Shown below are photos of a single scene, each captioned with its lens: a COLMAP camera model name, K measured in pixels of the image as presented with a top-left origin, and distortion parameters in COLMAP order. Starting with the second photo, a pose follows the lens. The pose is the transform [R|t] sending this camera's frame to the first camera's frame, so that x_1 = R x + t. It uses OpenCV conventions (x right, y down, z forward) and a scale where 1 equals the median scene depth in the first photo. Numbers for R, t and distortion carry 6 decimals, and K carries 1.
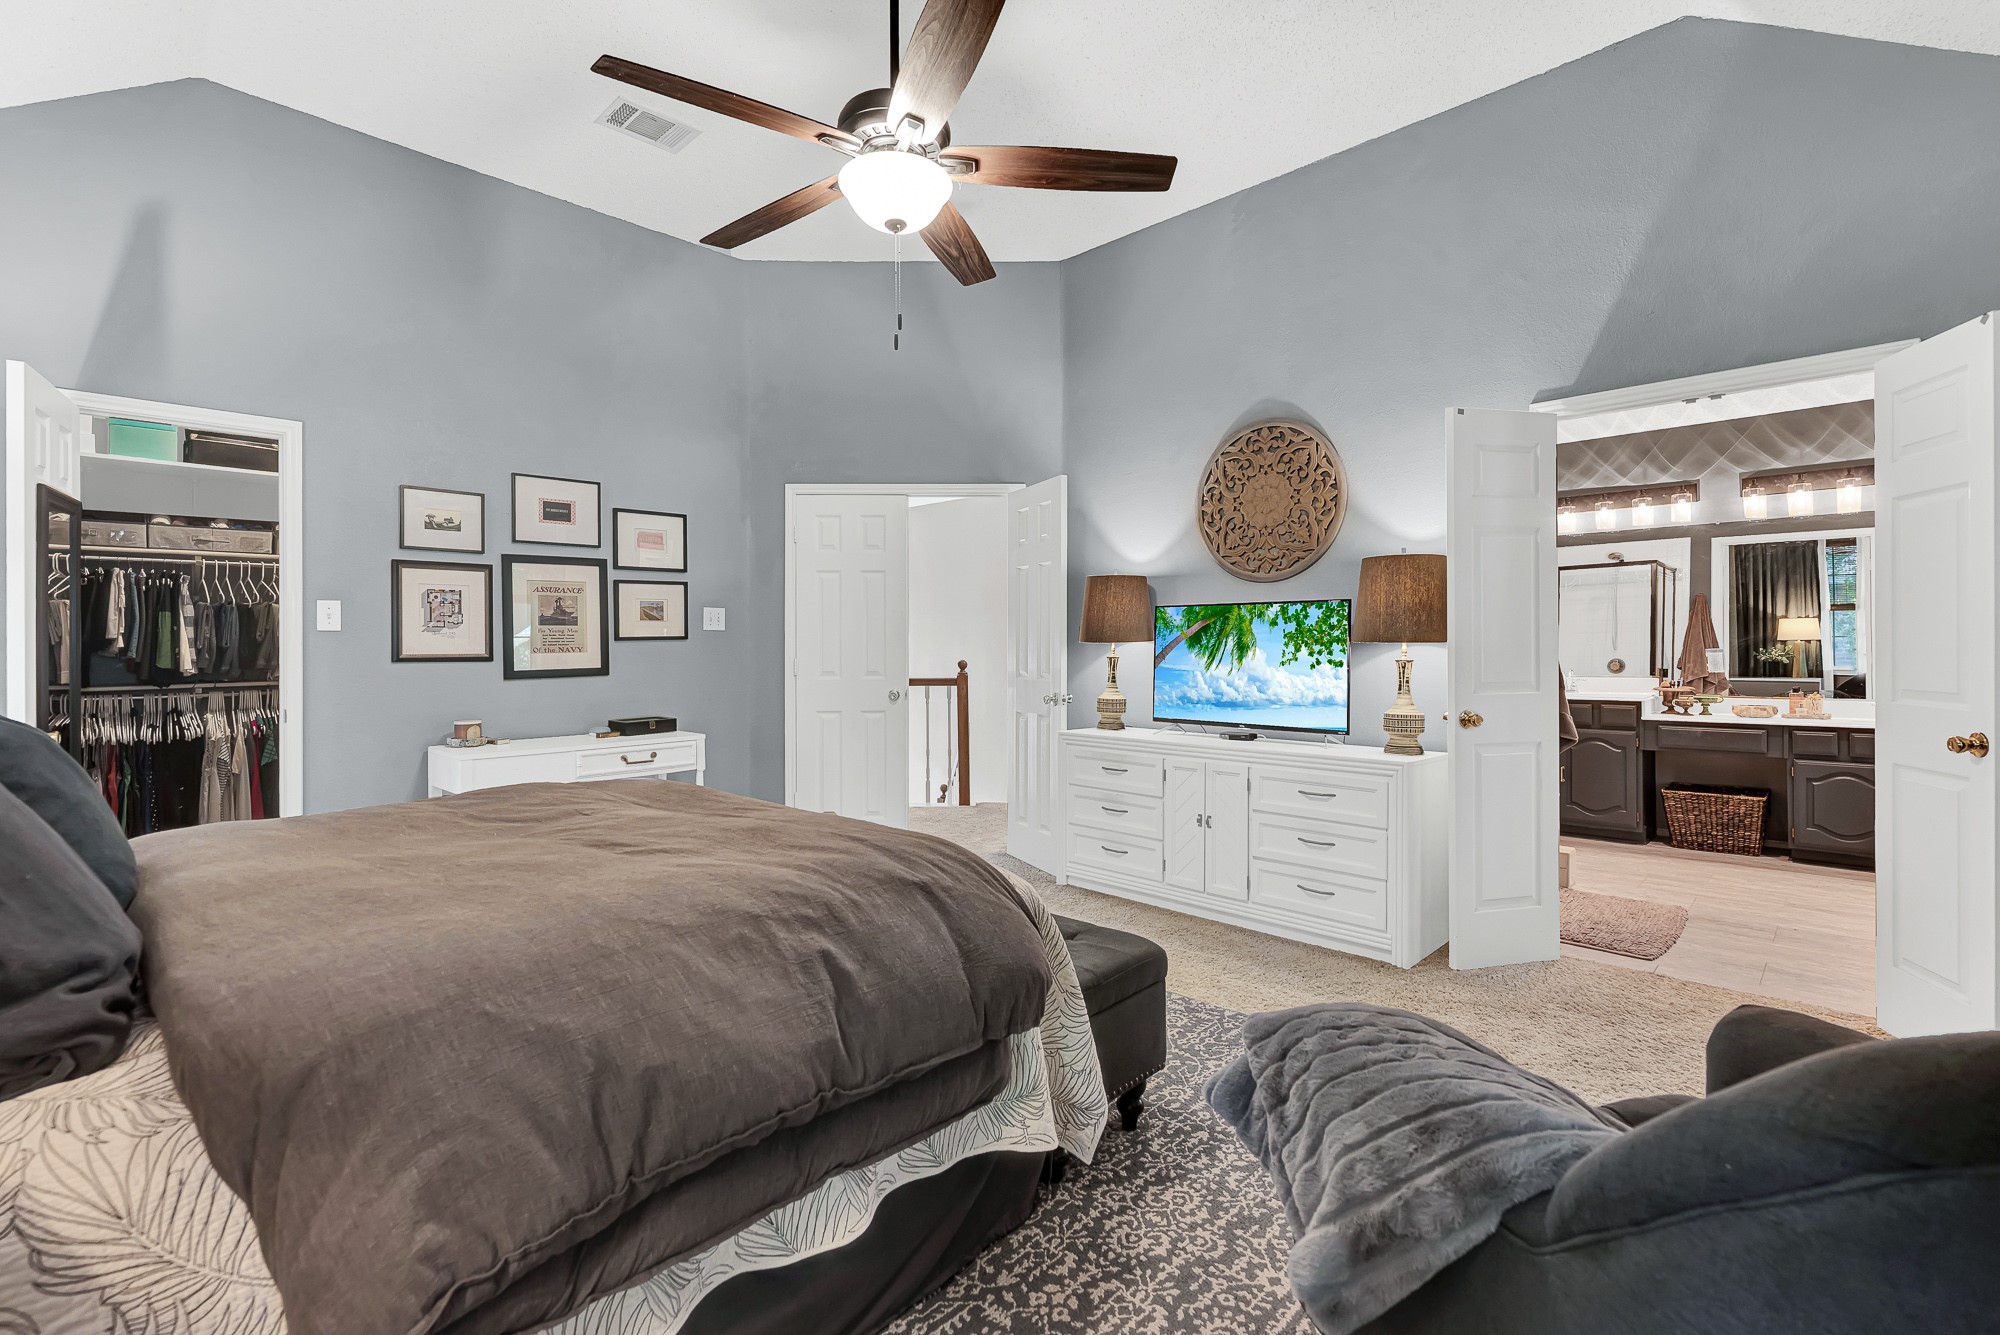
lens RADIAL K [[881.2, 0, 1007.6], [0, 881.2, 648.7], [0, 0, 1]] dist [-0.002687, 0.000563]
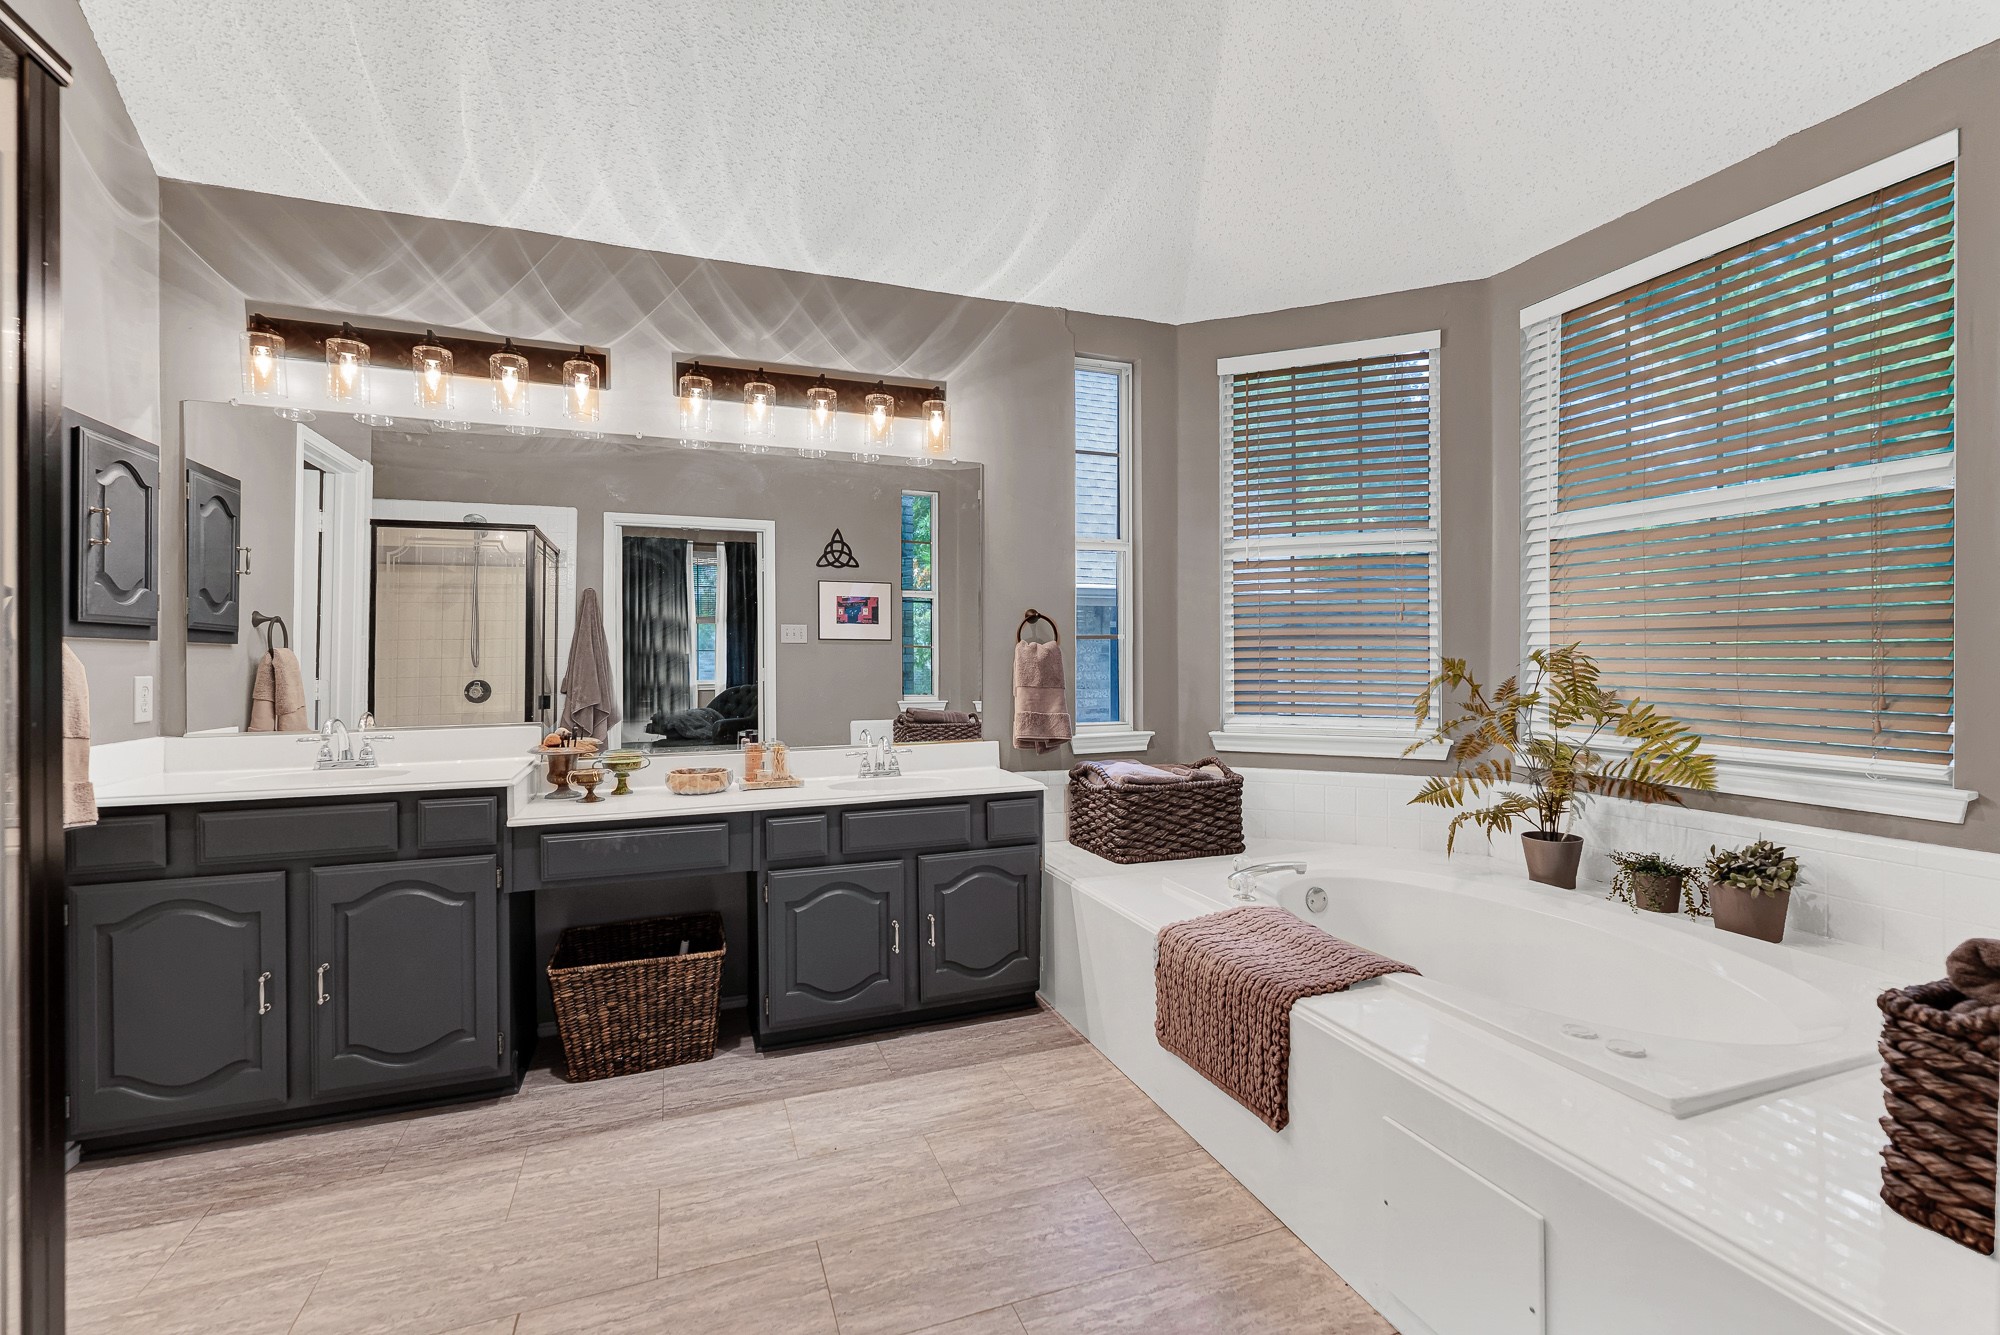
lens RADIAL K [[881.2, 0, 1005.4], [0, 881.2, 653.2], [0, 0, 1]] dist [-0.002687, 0.000563]
pose [[0.427421, 0.003156, 0.904047, 0.415590], [0.003273, 0.999982, -0.005039, -0.005582], [-0.904047, 0.005113, 0.427403, 0.568097]]
